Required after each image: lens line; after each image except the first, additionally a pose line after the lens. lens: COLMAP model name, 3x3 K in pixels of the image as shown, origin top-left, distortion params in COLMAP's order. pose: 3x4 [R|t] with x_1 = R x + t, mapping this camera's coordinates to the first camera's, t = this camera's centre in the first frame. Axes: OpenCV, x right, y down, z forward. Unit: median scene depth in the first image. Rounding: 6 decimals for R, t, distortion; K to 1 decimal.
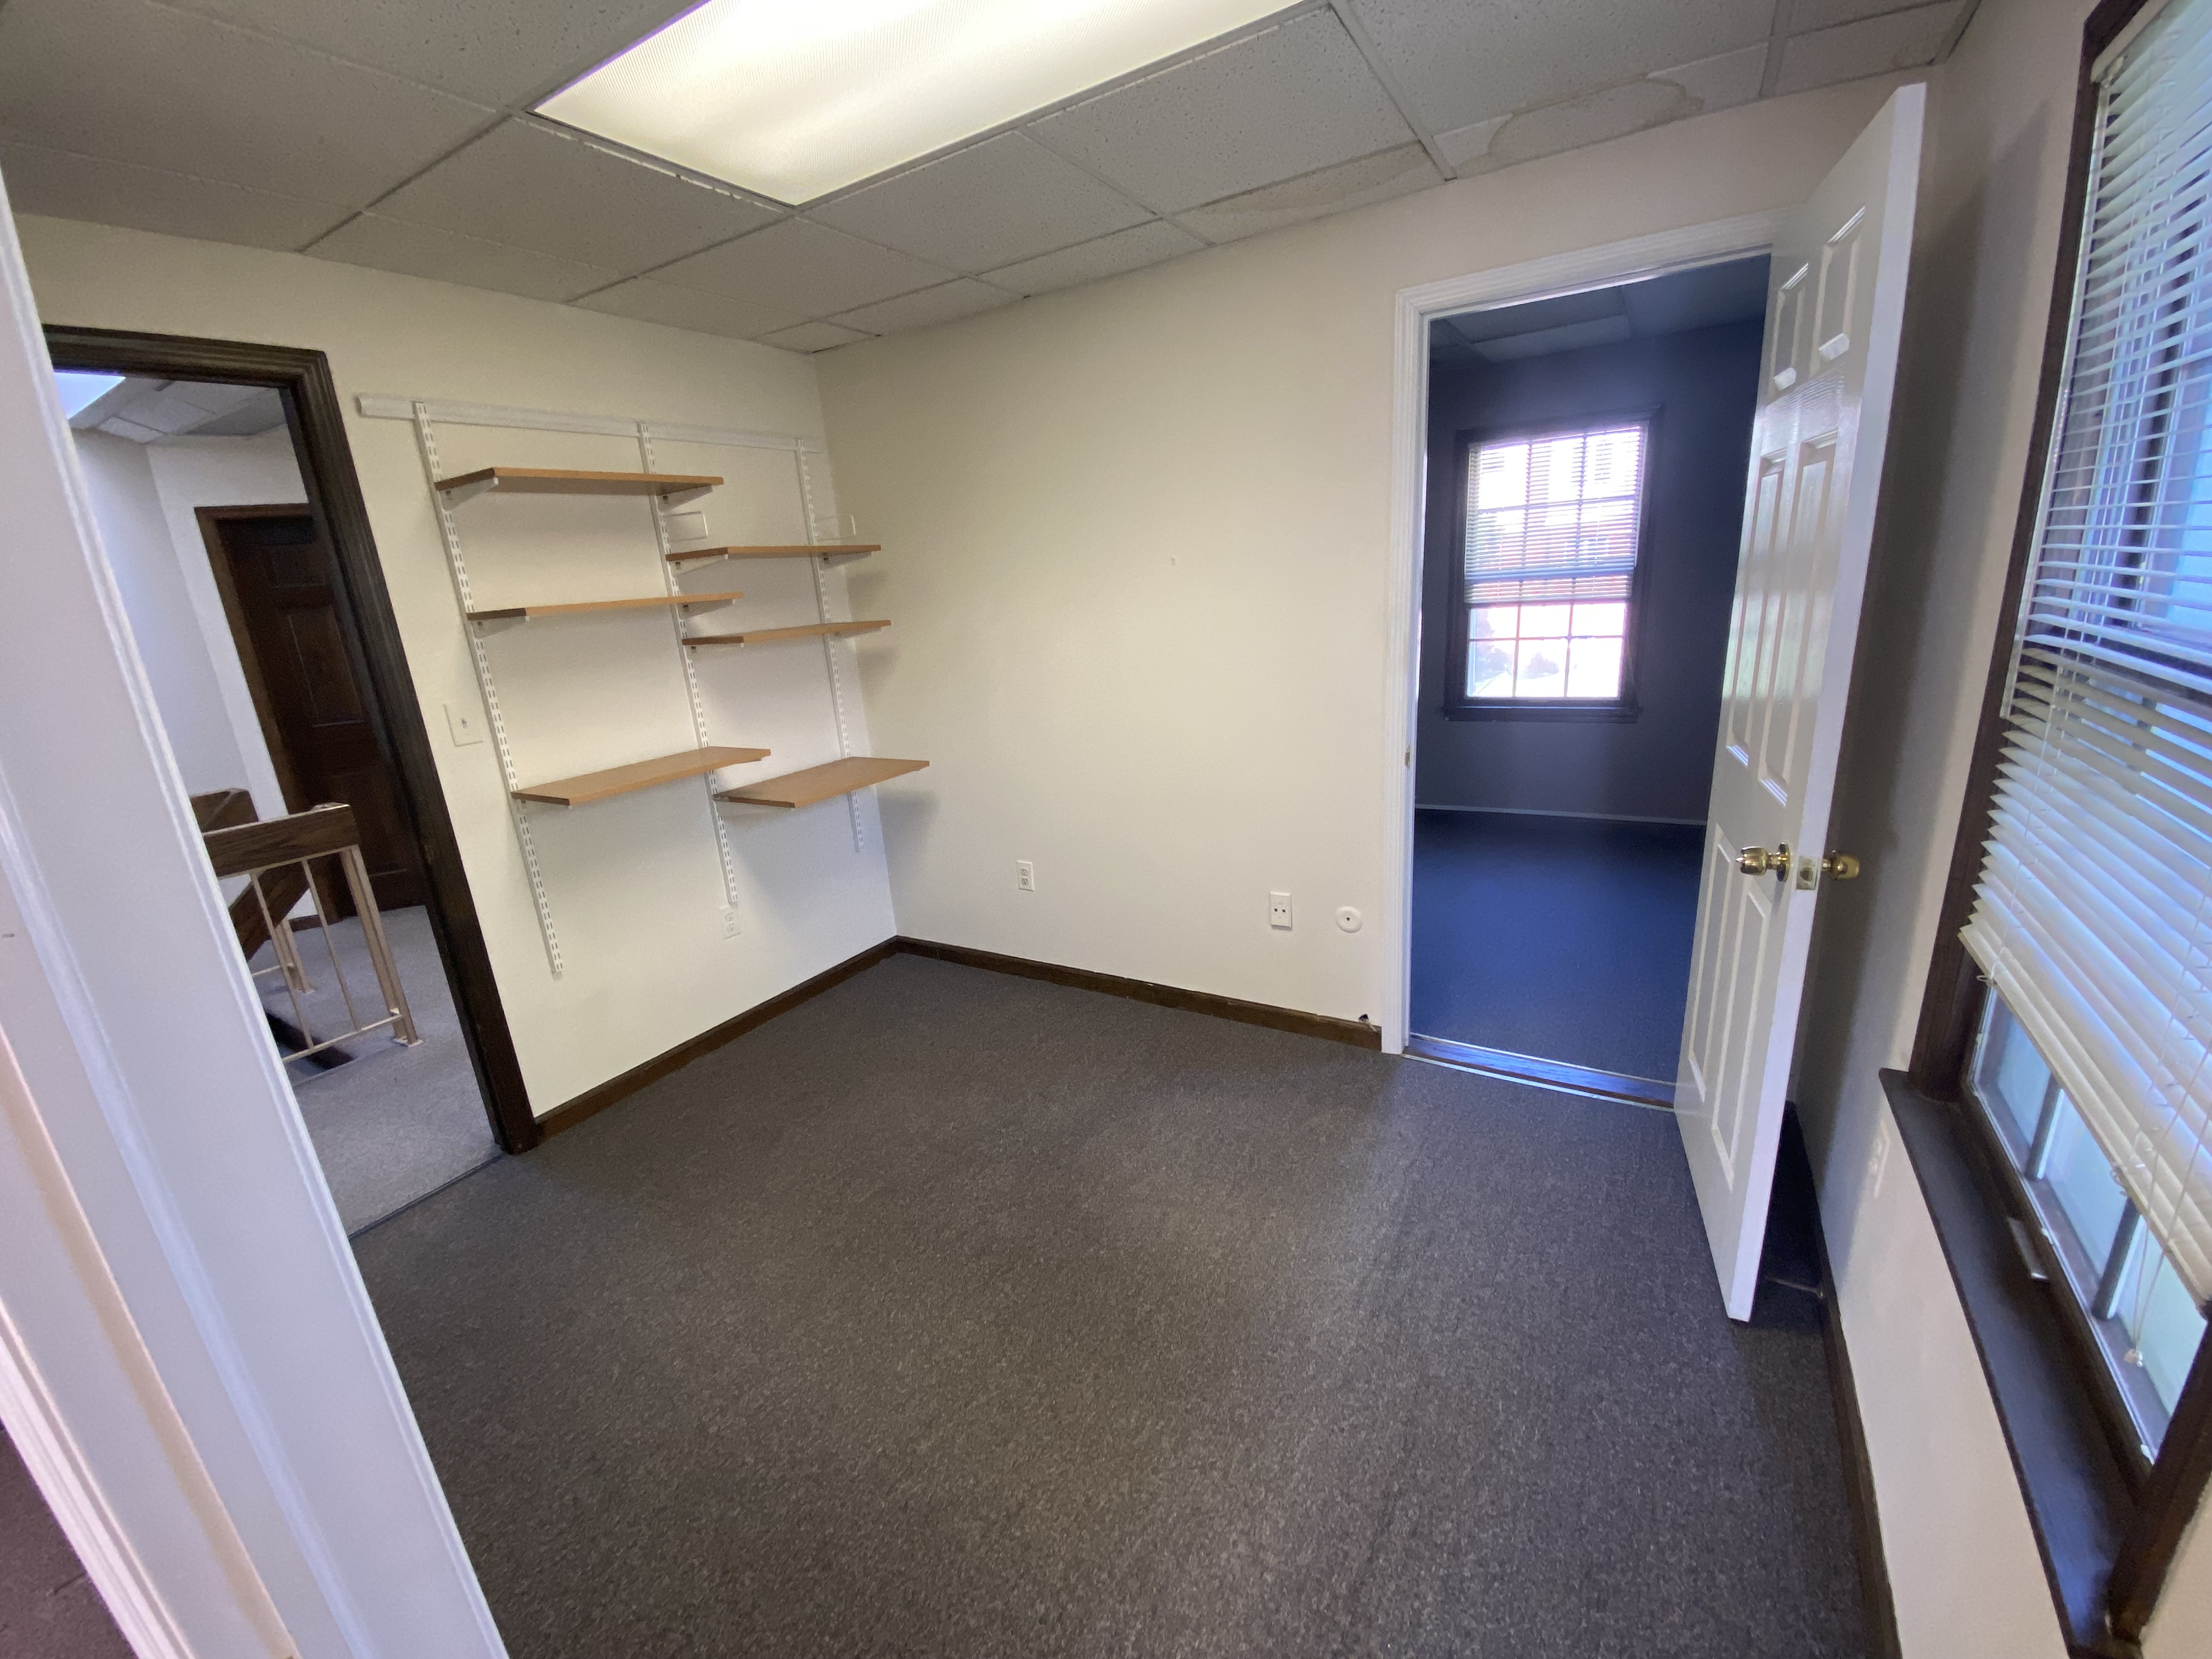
lens RADIAL K [[896.2, 0, 1096.2], [0, 896.2, 834.8], [0, 0, 1]] dist [0.027964, -0.025327]
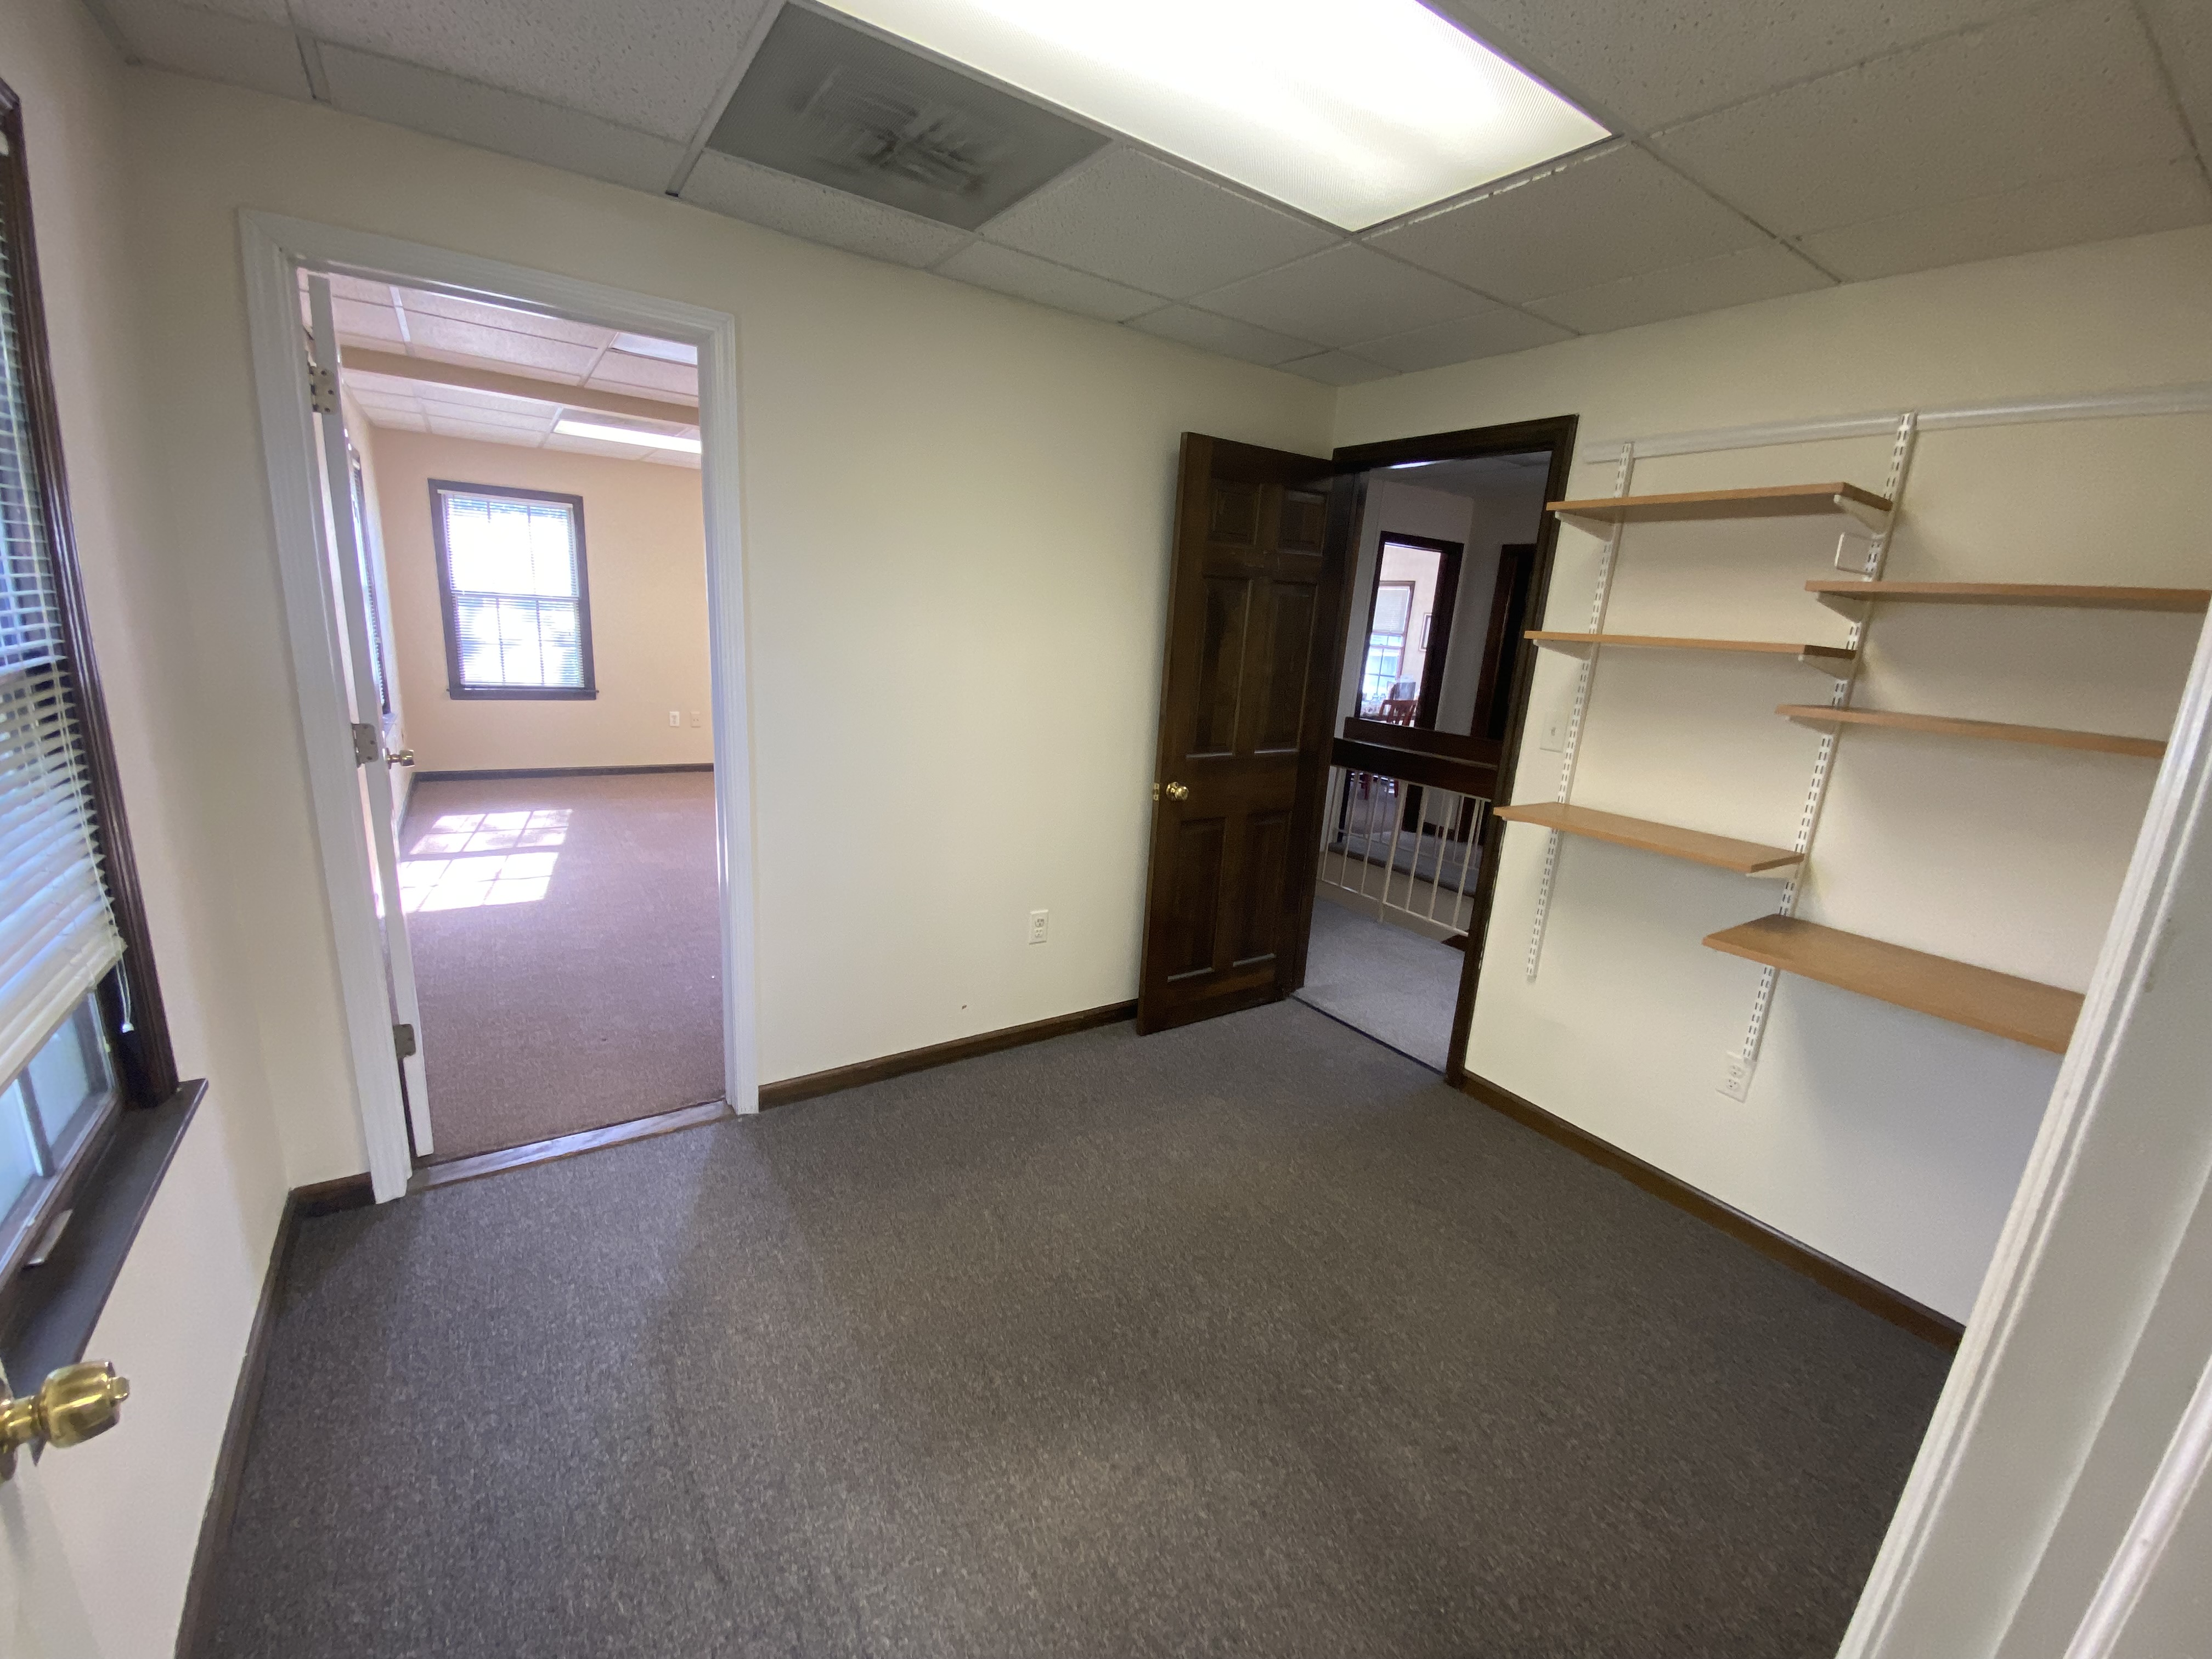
lens RADIAL K [[896.2, 0, 1096.2], [0, 896.2, 834.8], [0, 0, 1]] dist [0.027964, -0.025327]
pose [[-0.426336, 0.252216, -0.868691, 0.598212], [-0.286939, 0.873036, 0.394302, -0.320674], [0.857848, 0.417367, -0.299836, 0.994169]]
